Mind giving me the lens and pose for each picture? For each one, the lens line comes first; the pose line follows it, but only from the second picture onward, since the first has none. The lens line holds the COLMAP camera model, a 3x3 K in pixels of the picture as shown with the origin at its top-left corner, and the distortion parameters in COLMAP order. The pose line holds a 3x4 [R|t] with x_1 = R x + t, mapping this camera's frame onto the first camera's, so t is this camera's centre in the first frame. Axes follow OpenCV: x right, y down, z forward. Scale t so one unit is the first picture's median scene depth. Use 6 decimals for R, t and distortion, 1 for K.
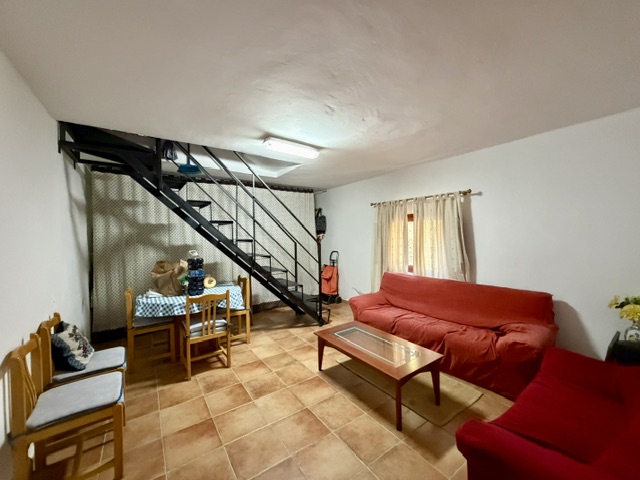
lens RADIAL K [[255.6, 0, 320.0], [0, 255.6, 240.0], [0, 0, 1]] dist [0.000410, -0.000038]
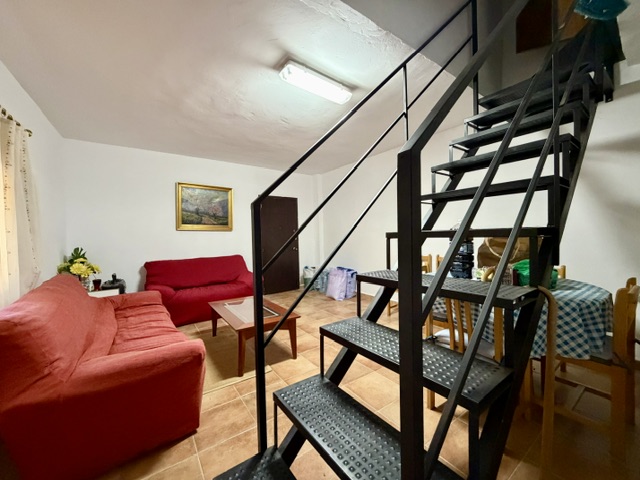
lens RADIAL K [[255.6, 0, 320.0], [0, 255.6, 240.0], [0, 0, 1]] dist [0.000410, -0.000038]
pose [[-0.999525, 0.030694, -0.002713, -0.105663], [0.030537, 0.998472, 0.046066, 0.062009], [0.004122, 0.045961, -0.998935, 1.959152]]
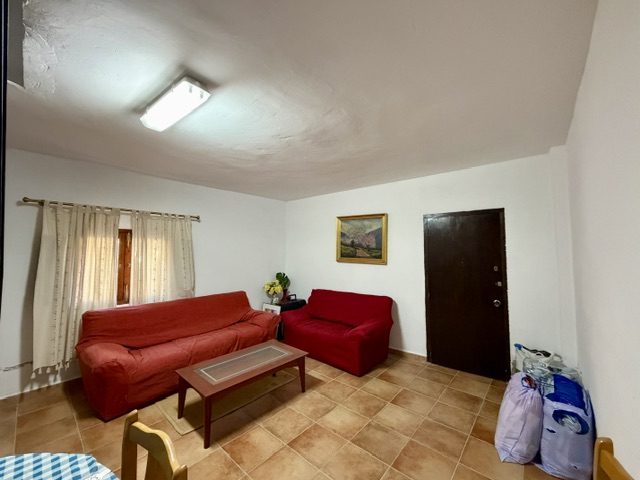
lens RADIAL K [[255.6, 0, 320.0], [0, 255.6, 240.0], [0, 0, 1]] dist [0.000410, -0.000038]
pose [[-0.231205, 0.060976, 0.970992, -0.824633], [0.027059, 0.998051, -0.056232, -0.009454], [-0.972529, 0.013273, -0.232404, 0.897920]]
